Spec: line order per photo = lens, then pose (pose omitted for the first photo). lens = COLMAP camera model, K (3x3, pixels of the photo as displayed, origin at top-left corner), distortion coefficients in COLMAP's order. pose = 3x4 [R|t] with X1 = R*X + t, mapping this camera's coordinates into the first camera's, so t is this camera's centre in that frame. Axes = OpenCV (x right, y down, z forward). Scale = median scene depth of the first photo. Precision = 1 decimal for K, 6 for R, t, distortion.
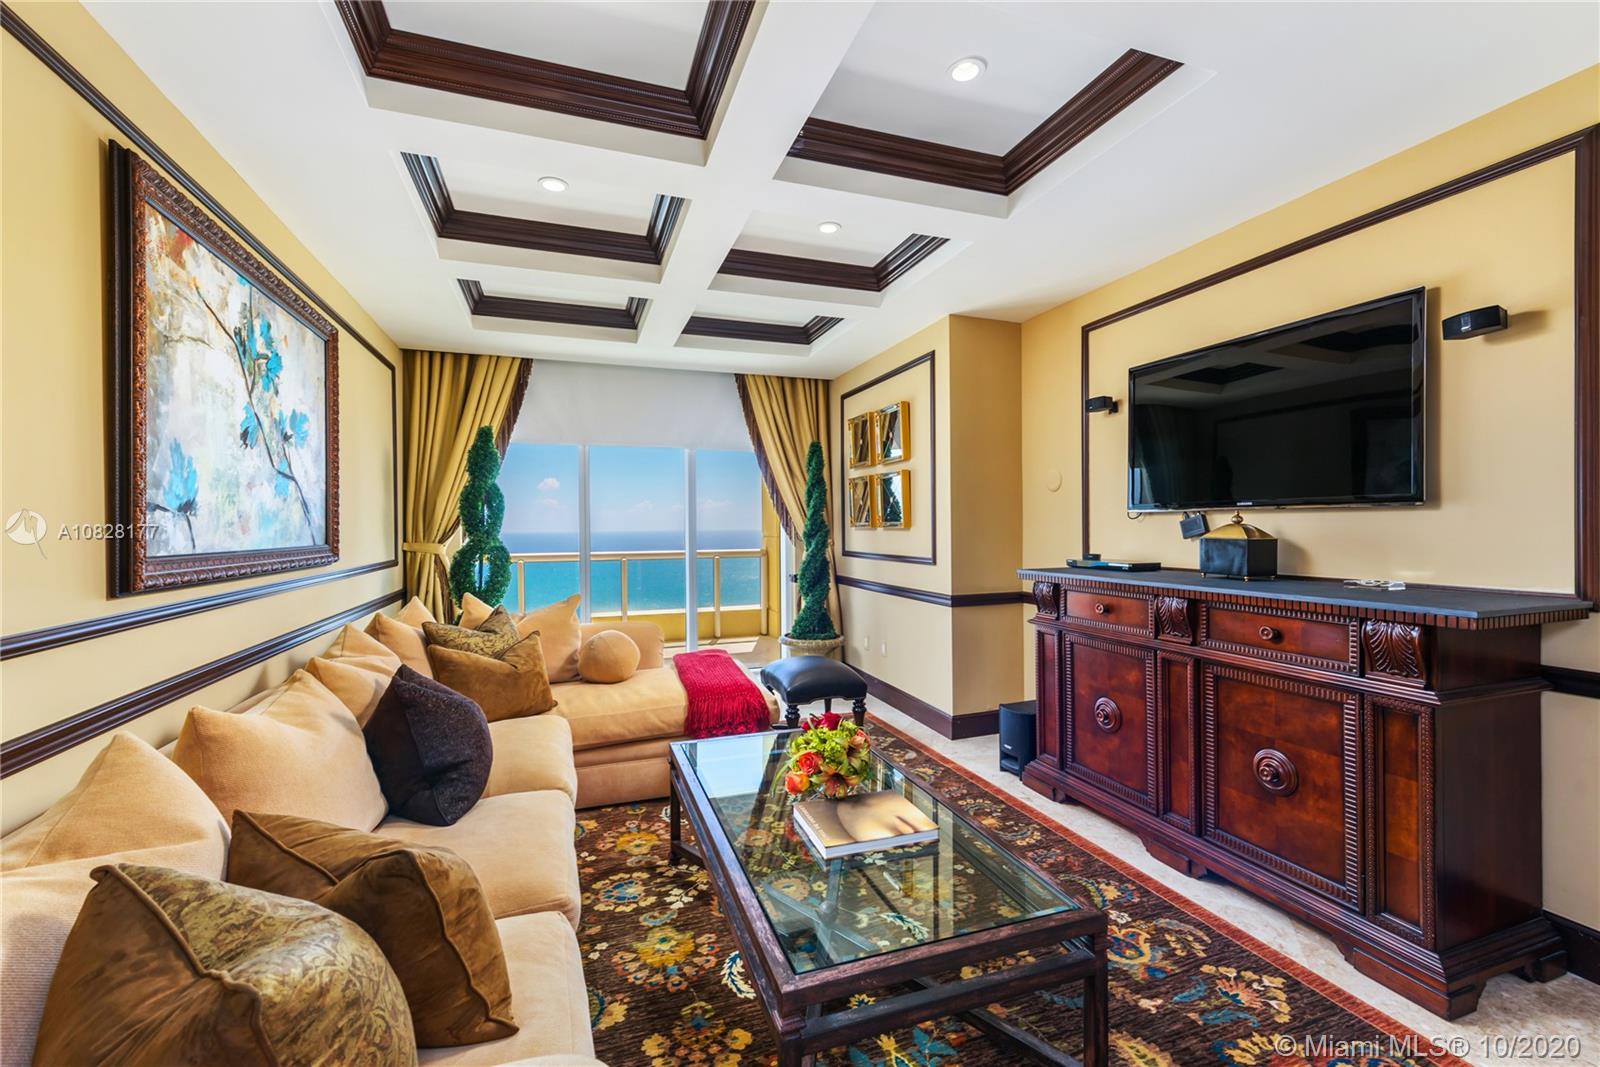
lens RADIAL K [[677.3, 0, 803.8], [0, 677.3, 531.1], [0, 0, 1]] dist [0.002617, 0.000105]
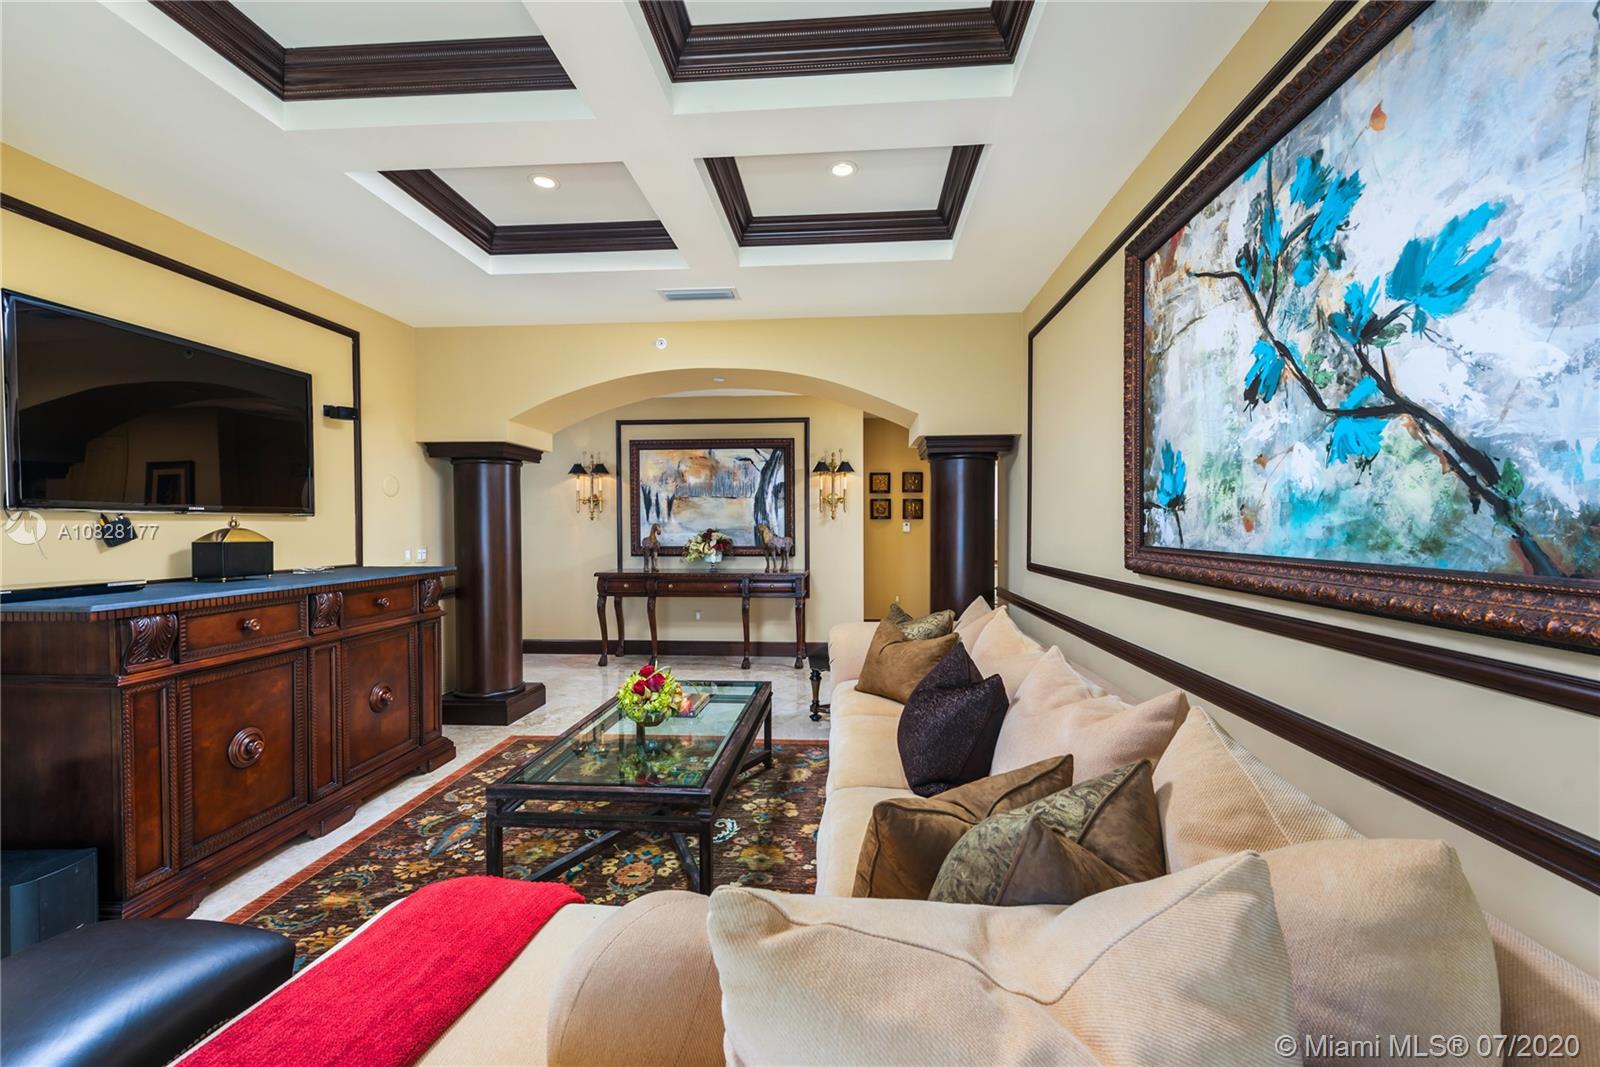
lens RADIAL K [[677.3, 0, 801.7], [0, 677.3, 530.5], [0, 0, 1]] dist [0.002617, 0.000105]
pose [[-0.914572, 0.006637, 0.404369, -0.715026], [0.013751, 0.999798, 0.014692, -0.013578], [-0.404189, 0.018997, -0.914478, 1.920115]]
